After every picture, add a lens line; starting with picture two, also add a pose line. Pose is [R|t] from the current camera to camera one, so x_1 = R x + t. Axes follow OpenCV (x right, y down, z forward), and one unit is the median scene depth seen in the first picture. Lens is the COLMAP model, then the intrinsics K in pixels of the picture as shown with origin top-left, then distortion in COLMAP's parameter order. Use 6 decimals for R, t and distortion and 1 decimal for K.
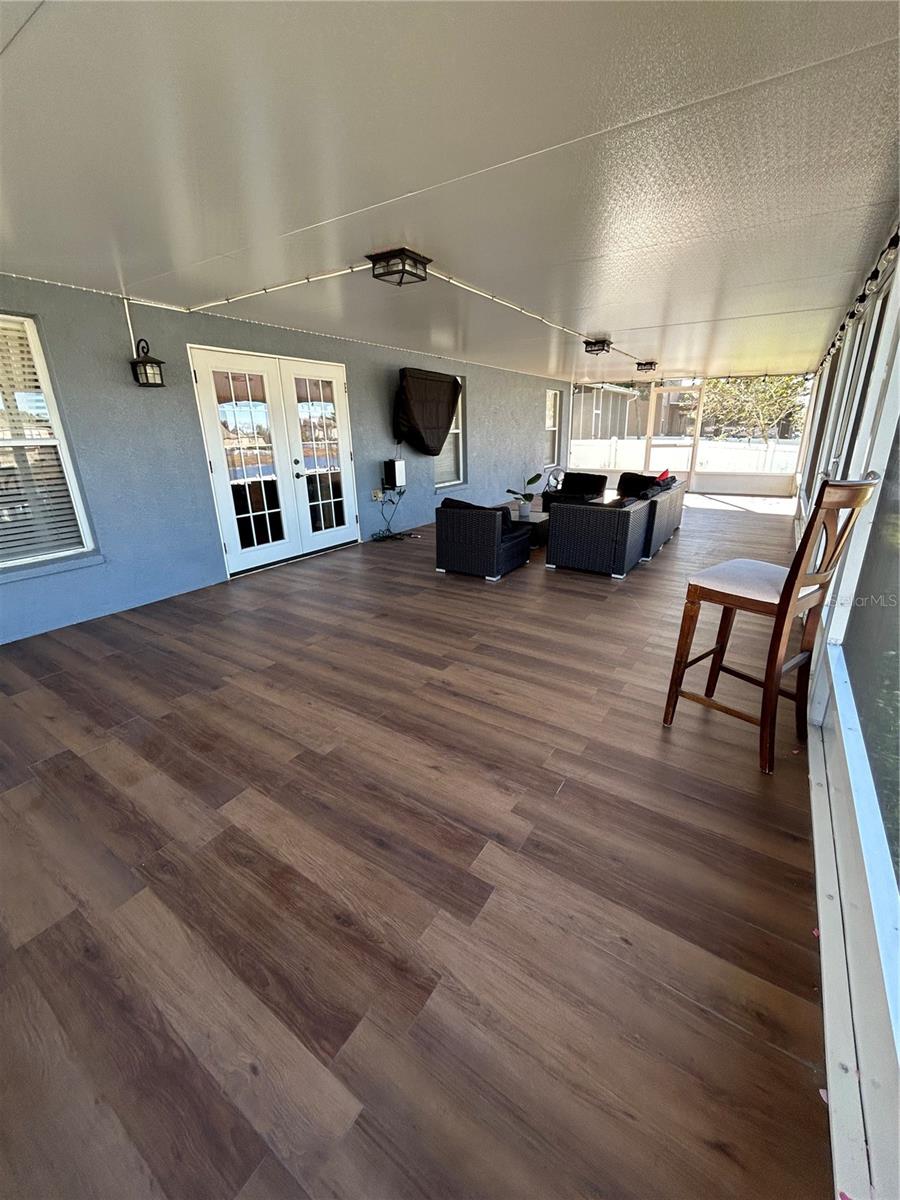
lens RADIAL K [[486.3, 0, 441.5], [0, 486.3, 593.7], [0, 0, 1]] dist [-0.007750, 0.006450]
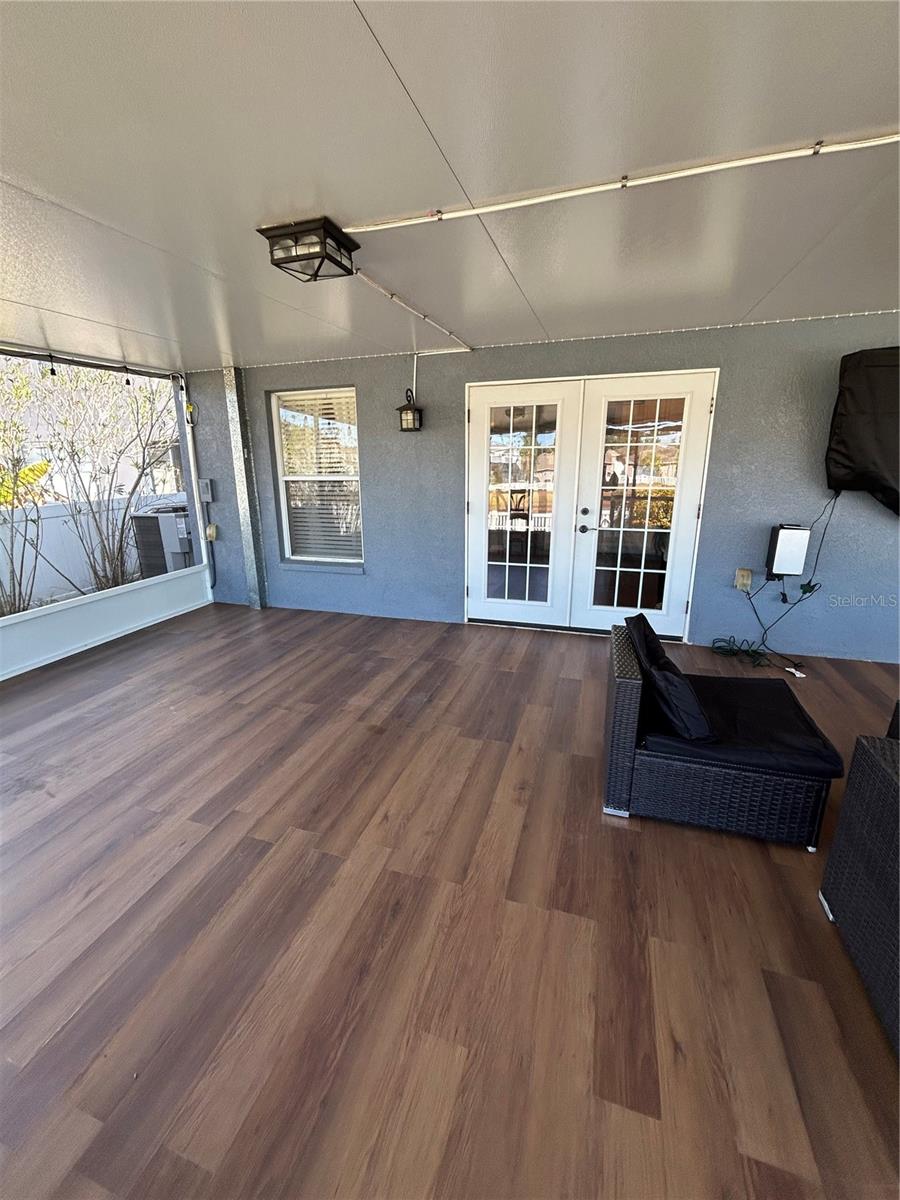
lens RADIAL K [[486.3, 0, 441.5], [0, 486.3, 593.7], [0, 0, 1]] dist [-0.007750, 0.006450]
pose [[0.273922, 0.270402, -0.922957, 0.427070], [-0.300161, 0.935763, 0.185070, -0.253250], [0.913712, 0.226341, 0.337490, 0.640093]]
